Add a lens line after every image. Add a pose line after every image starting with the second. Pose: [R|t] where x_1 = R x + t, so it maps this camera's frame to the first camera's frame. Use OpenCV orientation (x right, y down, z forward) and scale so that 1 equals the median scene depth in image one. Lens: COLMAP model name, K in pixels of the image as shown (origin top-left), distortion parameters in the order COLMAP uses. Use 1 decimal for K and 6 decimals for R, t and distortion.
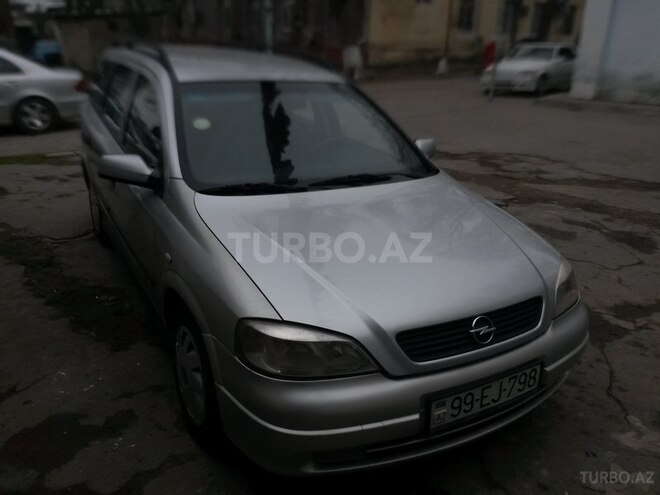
lens RADIAL K [[533.4, 0, 325.6], [0, 533.4, 247.3], [0, 0, 1]] dist [0.052282, -0.080509]
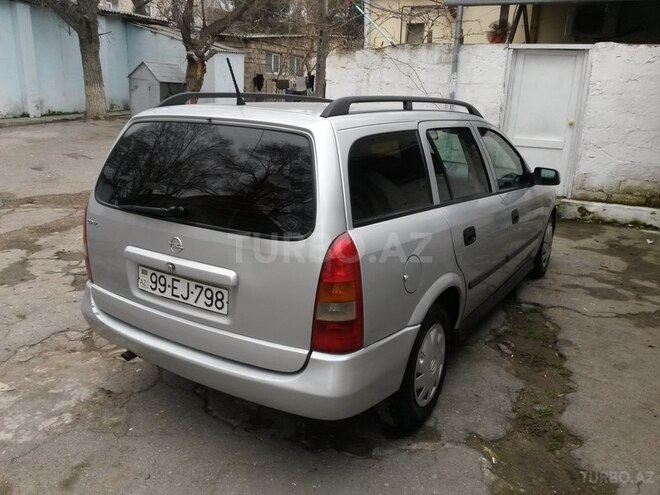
lens RADIAL K [[533.4, 0, 329.9], [0, 533.4, 247.4], [0, 0, 1]] dist [0.052282, -0.080509]
pose [[-0.468020, -0.276269, 0.839424, -1.095227], [0.279085, 0.855059, 0.437019, -0.616690], [-0.838492, 0.438805, -0.323082, 1.606640]]
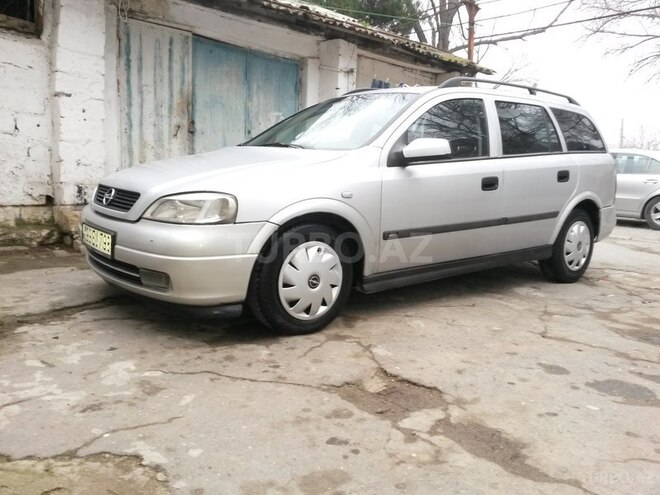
lens RADIAL K [[533.4, 0, 326.8], [0, 533.4, 243.5], [0, 0, 1]] dist [0.052282, -0.080509]
pose [[0.147718, 0.130444, -0.980390, 1.058700], [-0.381544, 0.922049, 0.065193, -0.027914], [0.912471, 0.364432, 0.185973, 0.745276]]
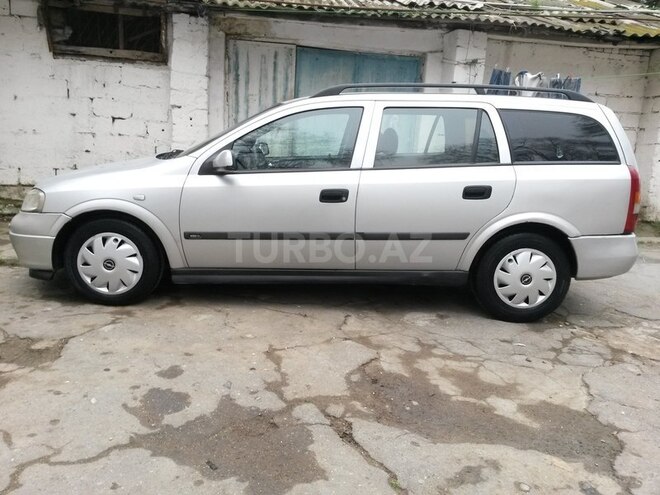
lens RADIAL K [[533.4, 0, 326.5], [0, 533.4, 246.5], [0, 0, 1]] dist [0.052282, -0.080509]
pose [[-0.466400, 0.137707, -0.873789, 0.968718], [-0.364031, 0.870403, 0.331482, -0.431957], [0.806196, 0.472690, -0.355827, 1.574072]]
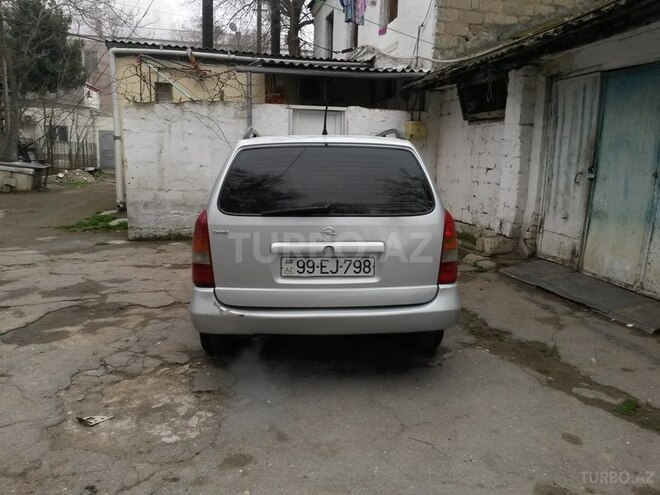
lens RADIAL K [[533.4, 0, 331.0], [0, 533.4, 250.2], [0, 0, 1]] dist [0.052282, -0.080509]
pose [[-0.899307, -0.103606, 0.424868, -0.839135], [0.125309, 0.869743, 0.477330, -0.784485], [-0.418981, 0.482506, -0.769183, 2.249898]]
